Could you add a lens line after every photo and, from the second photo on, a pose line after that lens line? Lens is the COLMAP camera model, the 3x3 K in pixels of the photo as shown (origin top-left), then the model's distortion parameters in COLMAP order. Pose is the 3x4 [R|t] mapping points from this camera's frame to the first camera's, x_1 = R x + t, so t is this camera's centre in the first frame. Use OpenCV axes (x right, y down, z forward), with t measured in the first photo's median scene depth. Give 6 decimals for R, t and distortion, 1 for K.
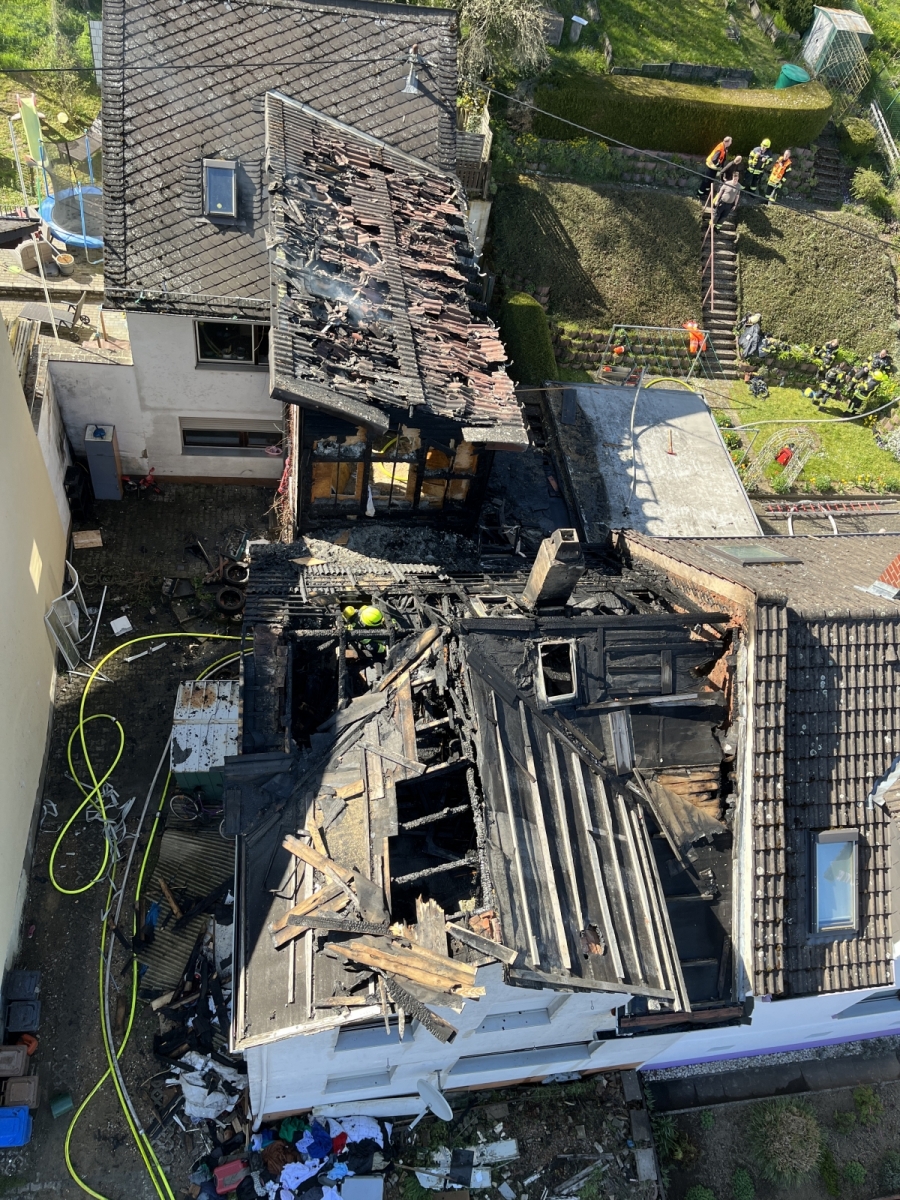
lens RADIAL K [[907.4, 0, 450.9], [0, 907.4, 605.1], [0, 0, 1]] dist [0.064529, -0.090789]
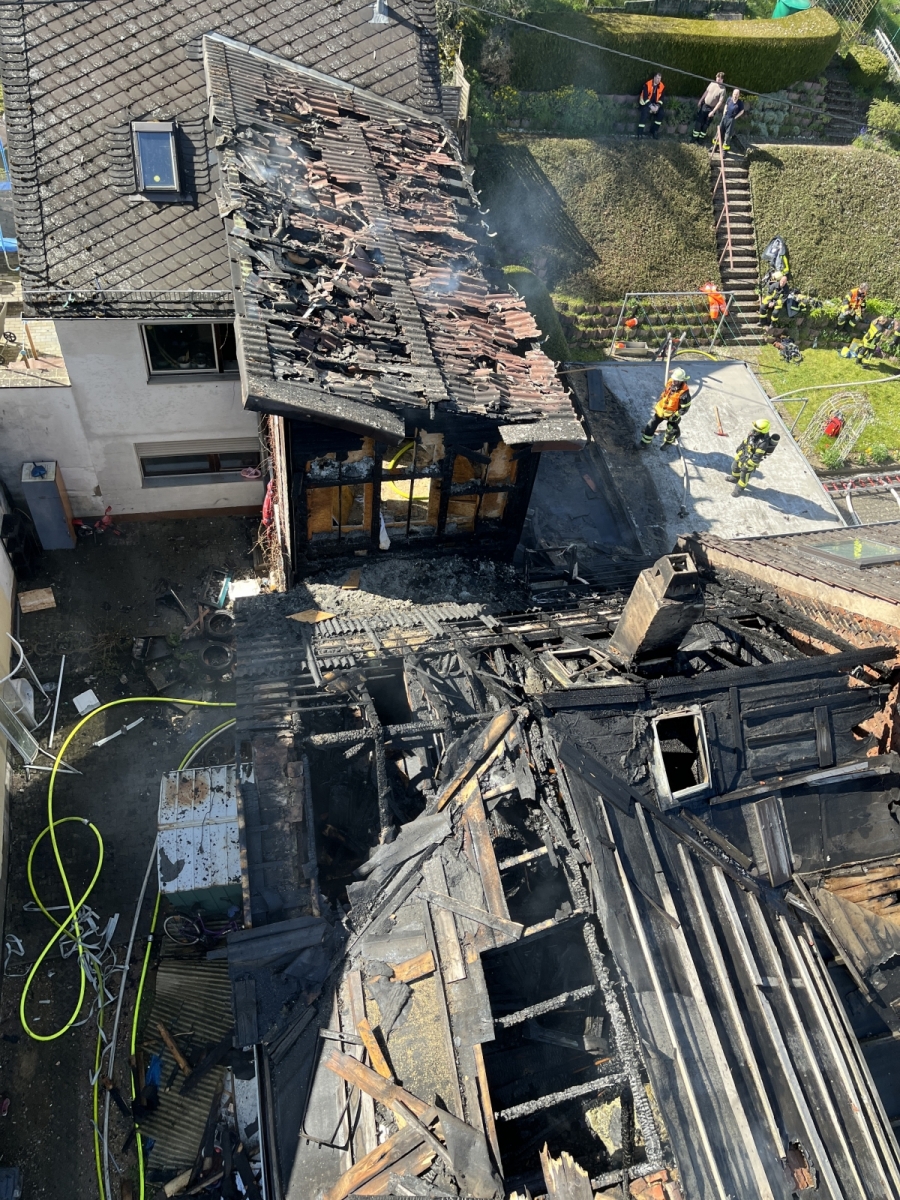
lens RADIAL K [[907.4, 0, 455.3], [0, 907.4, 603.7], [0, 0, 1]] dist [0.064529, -0.090789]
pose [[0.995605, -0.091907, 0.017984, -0.046408], [0.091893, 0.995768, 0.001615, -0.046897], [-0.018056, 0.000045, 0.999837, 0.216005]]
